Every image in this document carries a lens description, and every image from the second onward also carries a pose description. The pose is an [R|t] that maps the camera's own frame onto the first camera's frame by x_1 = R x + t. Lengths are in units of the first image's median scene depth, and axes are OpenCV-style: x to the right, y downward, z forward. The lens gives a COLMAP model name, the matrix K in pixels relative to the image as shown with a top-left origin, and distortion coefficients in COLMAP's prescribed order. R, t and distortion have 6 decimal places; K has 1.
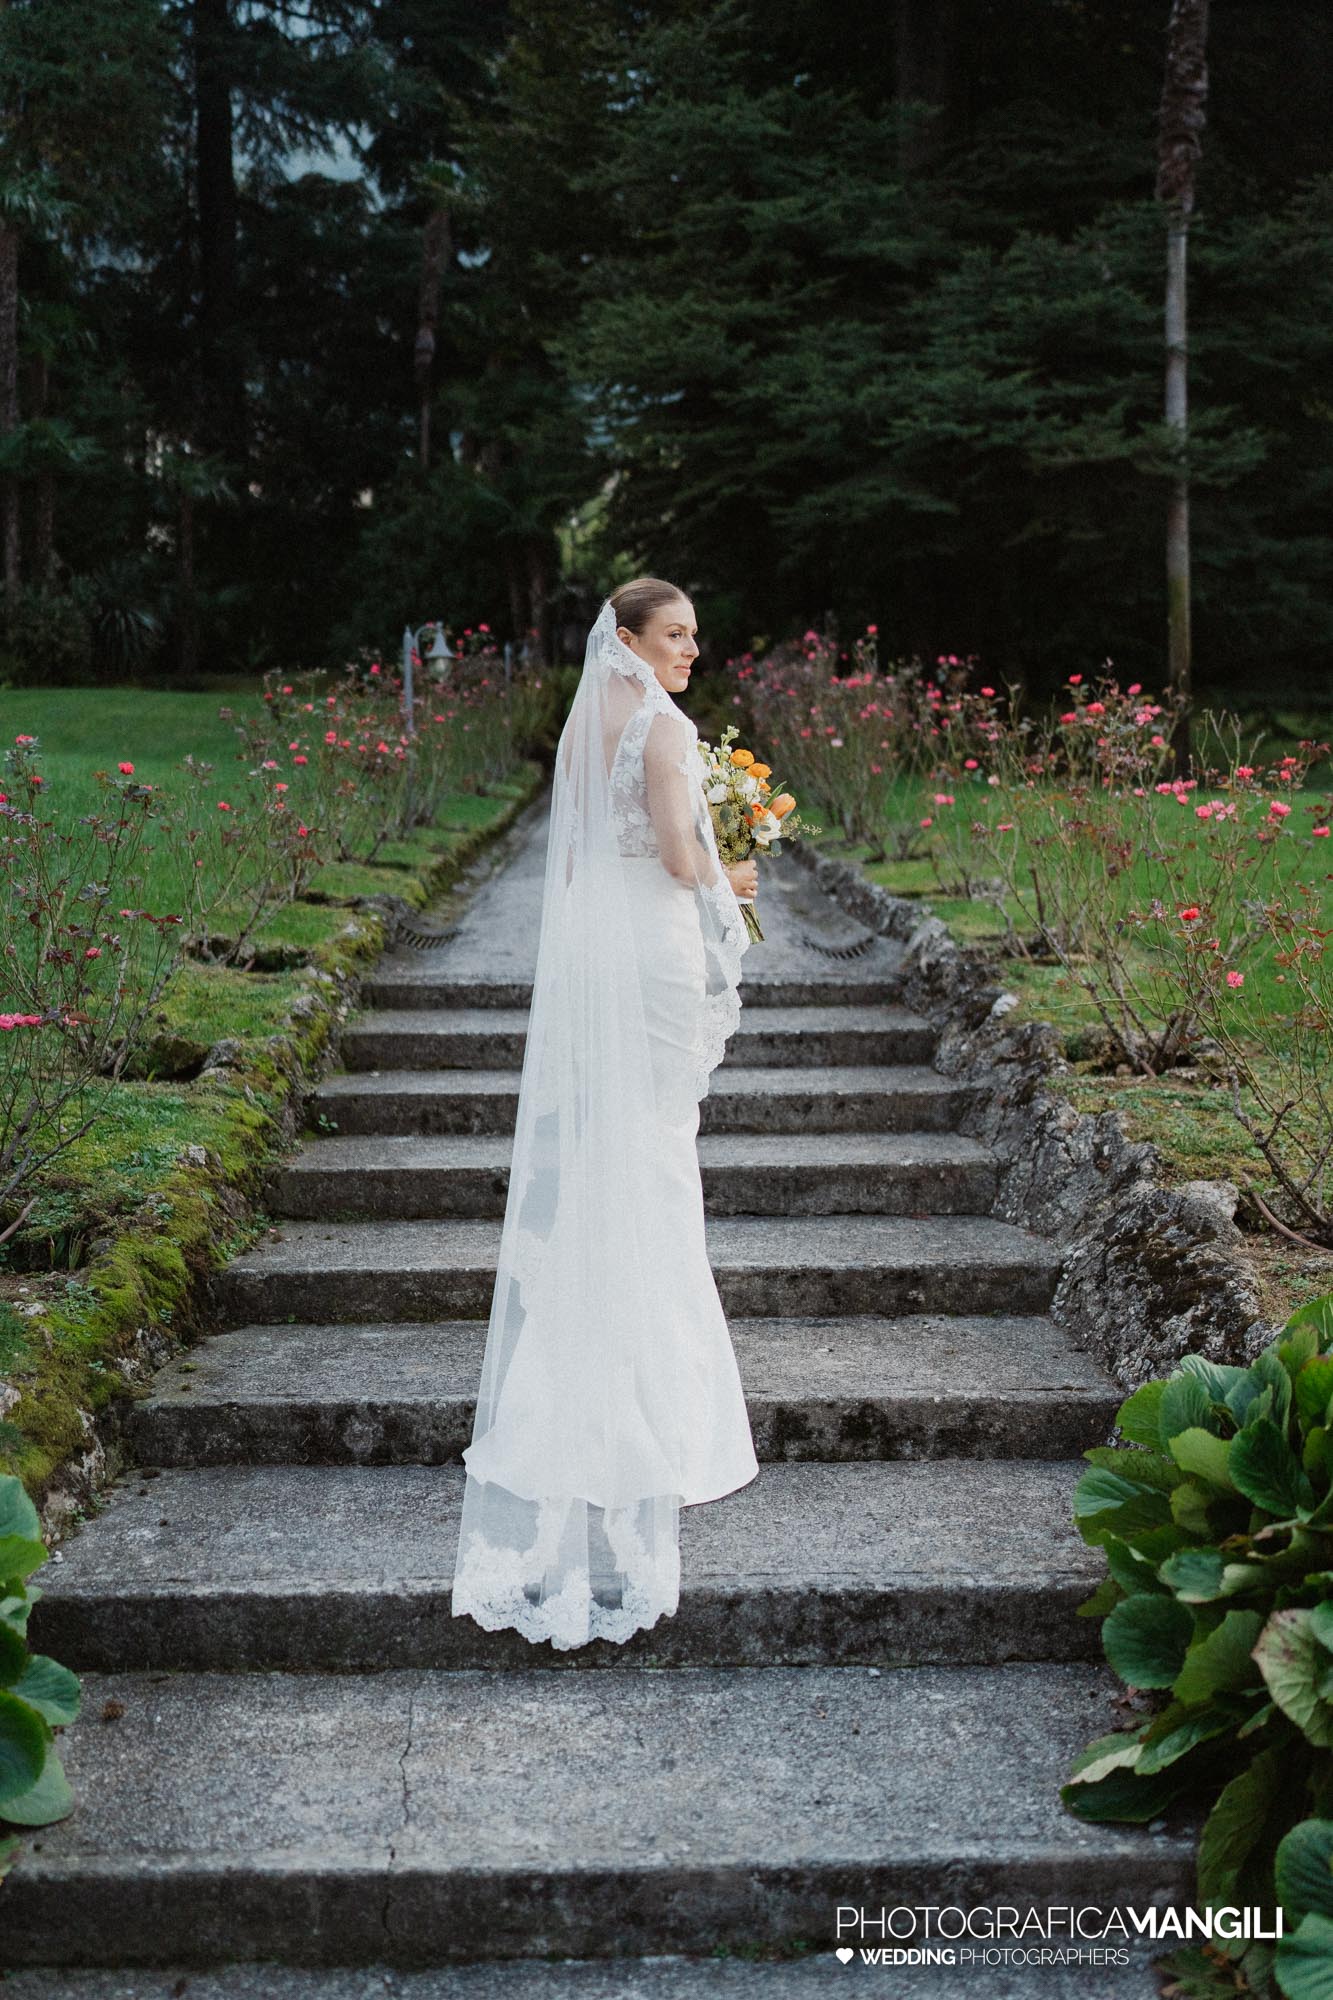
lens RADIAL K [[1995.6, 0, 650.8], [0, 1995.6, 995.8], [0, 0, 1]] dist [0.003323, 0.000577]
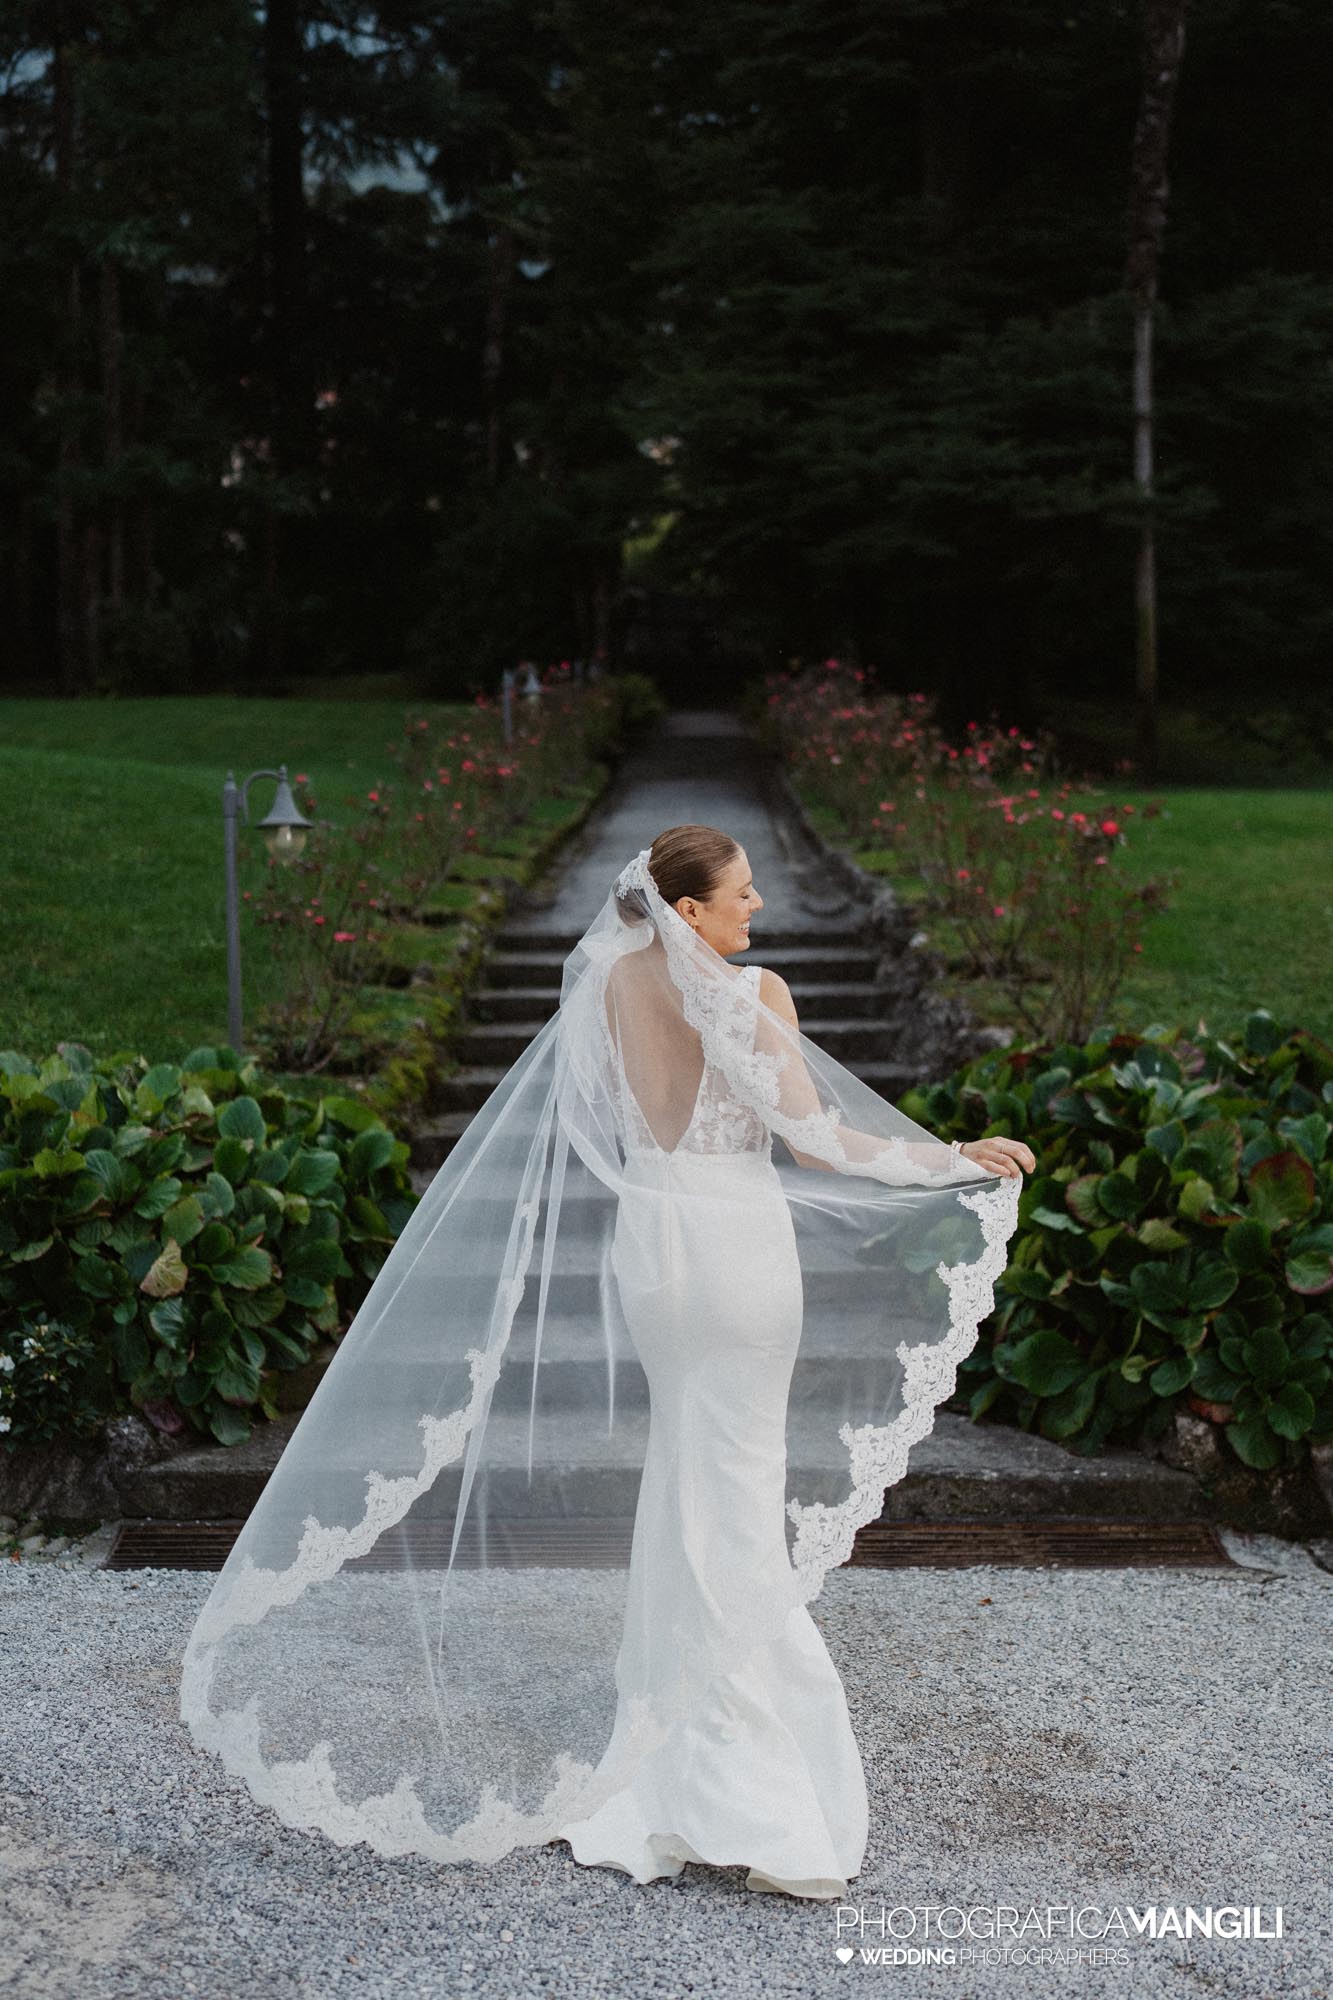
lens RADIAL K [[1995.6, 0, 650.8], [0, 1995.6, 995.8], [0, 0, 1]] dist [0.003323, 0.000577]
pose [[0.999478, -0.006054, -0.031739, 0.011061], [0.006204, 0.999970, 0.004617, 0.021964], [0.031710, -0.004812, 0.999486, -0.315633]]
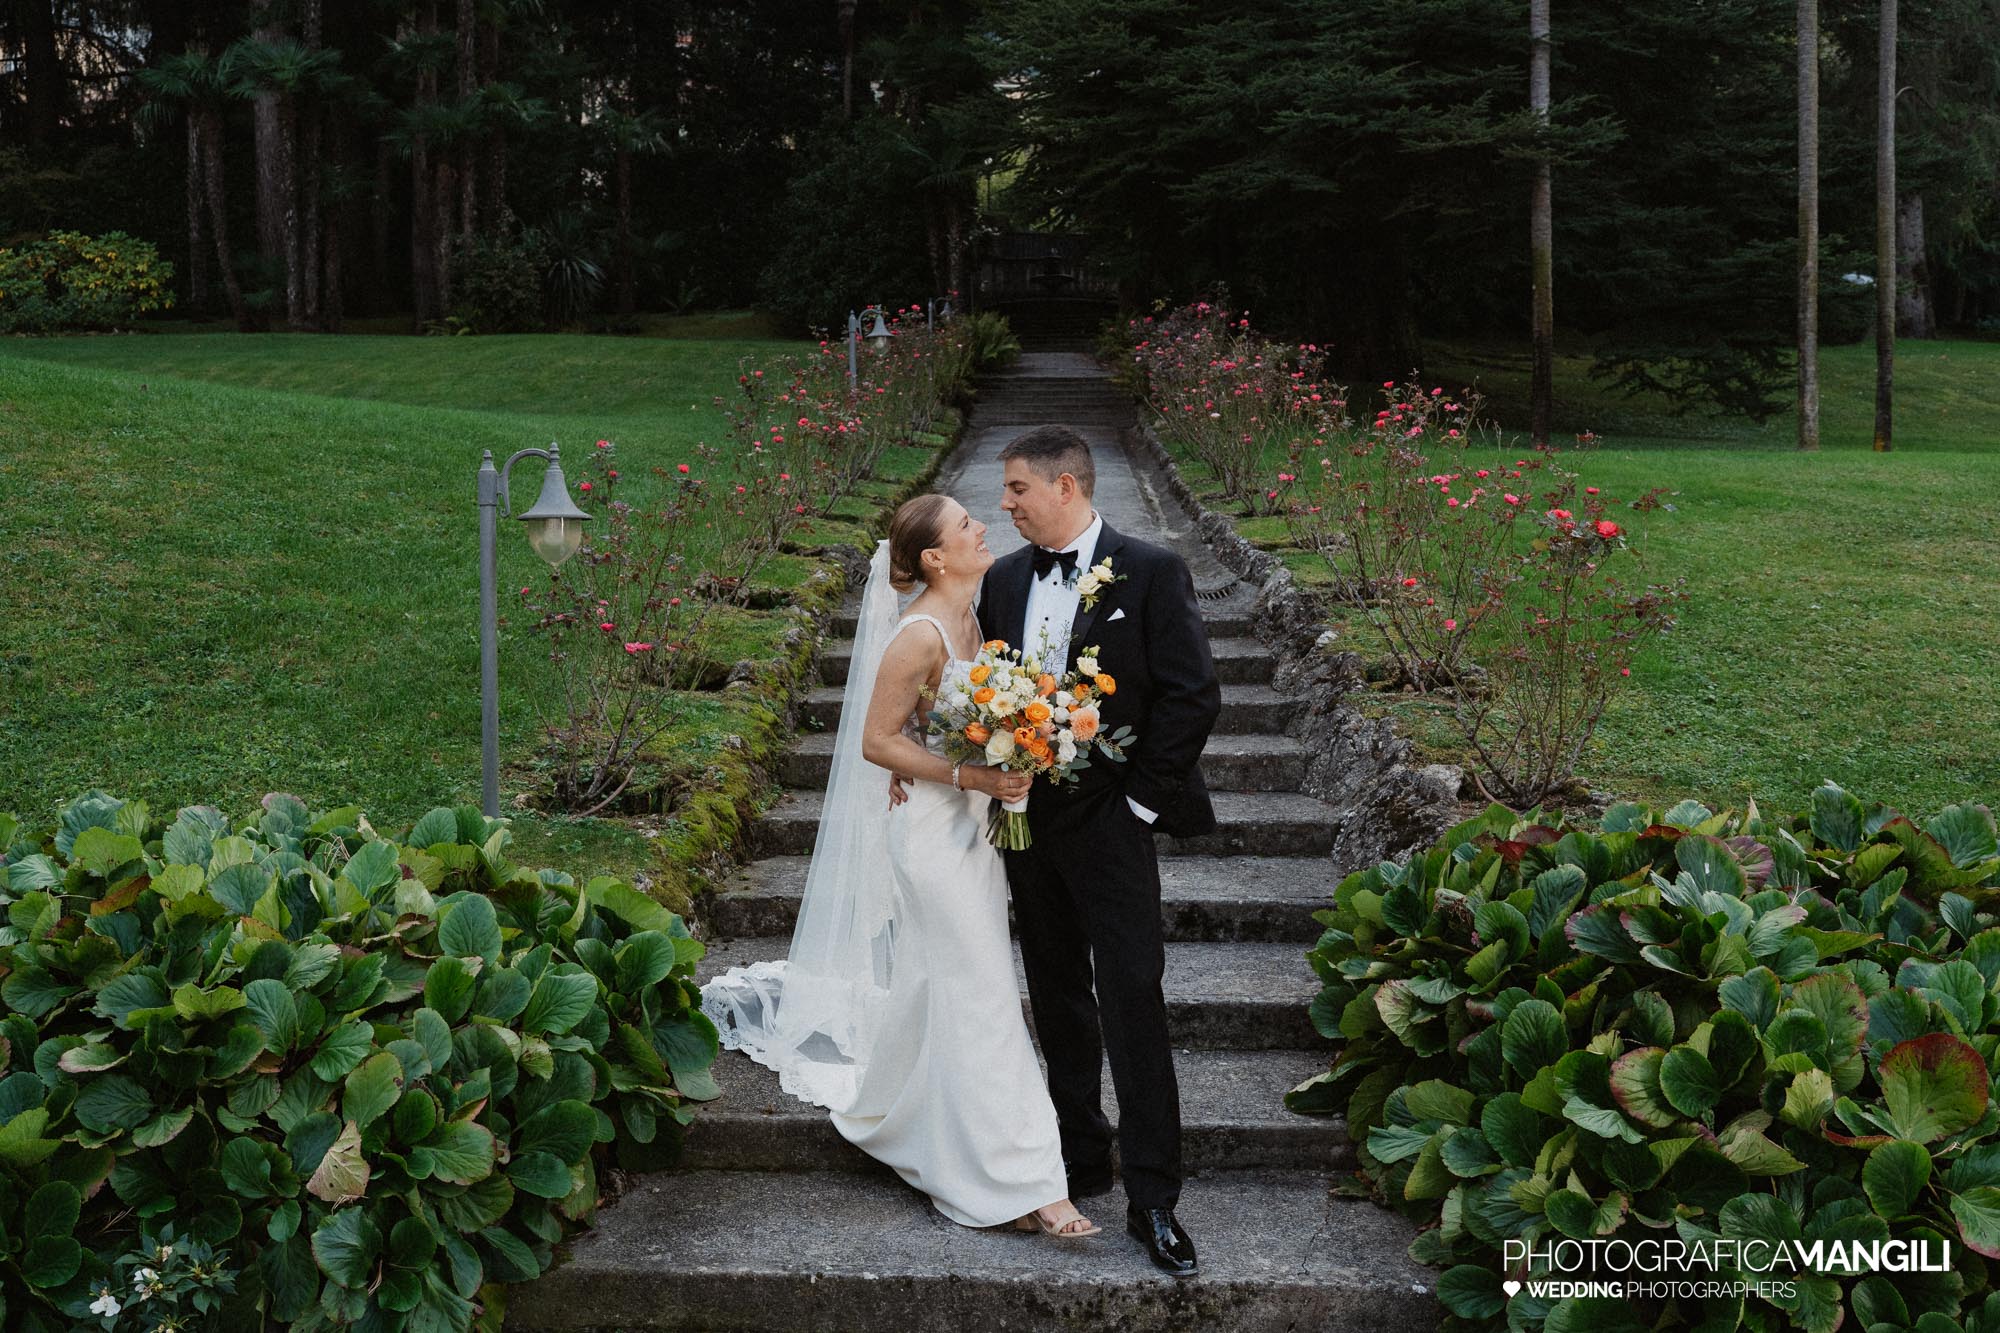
lens RADIAL K [[1974.1, 0, 903.5], [0, 1974.1, 598.2], [0, 0, 1]] dist [0.002221, 0.006103]
pose [[0.996779, 0.004734, -0.080052, 0.002621], [-0.005615, 0.999926, -0.010783, -0.003680], [0.079995, 0.011198, 0.996732, -0.179591]]
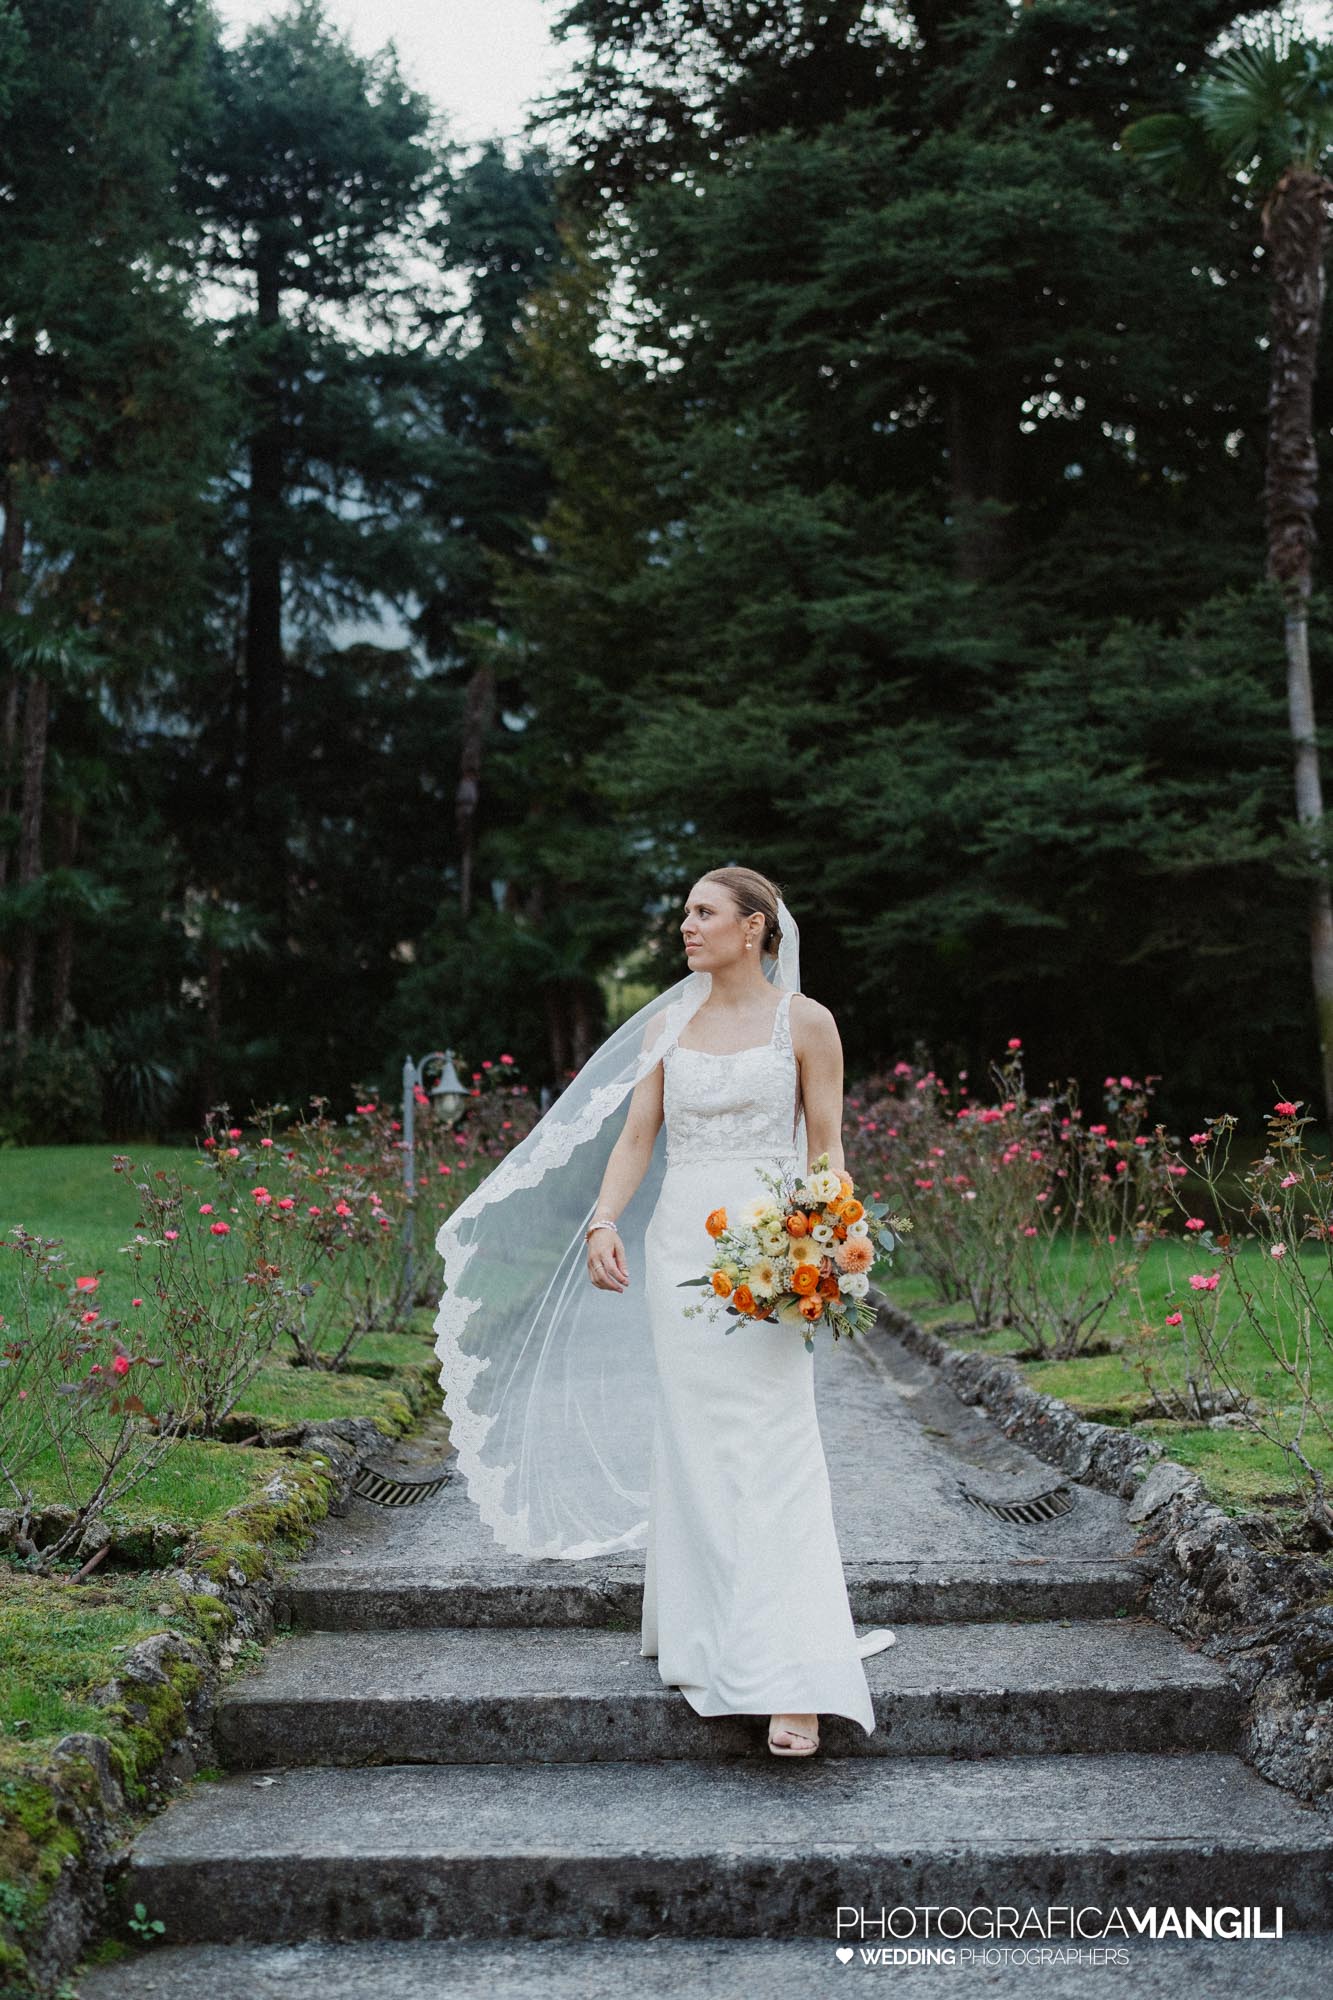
lens RADIAL K [[2068.5, 0, 666.5], [0, 2068.5, 1000.0], [0, 0, 1]] dist [-0.005124, 0.000929]
pose [[0.999800, -0.013132, -0.015078, -0.006894], [0.009495, 0.975464, -0.219953, -0.027844], [0.017596, 0.219766, 0.975394, 0.219589]]
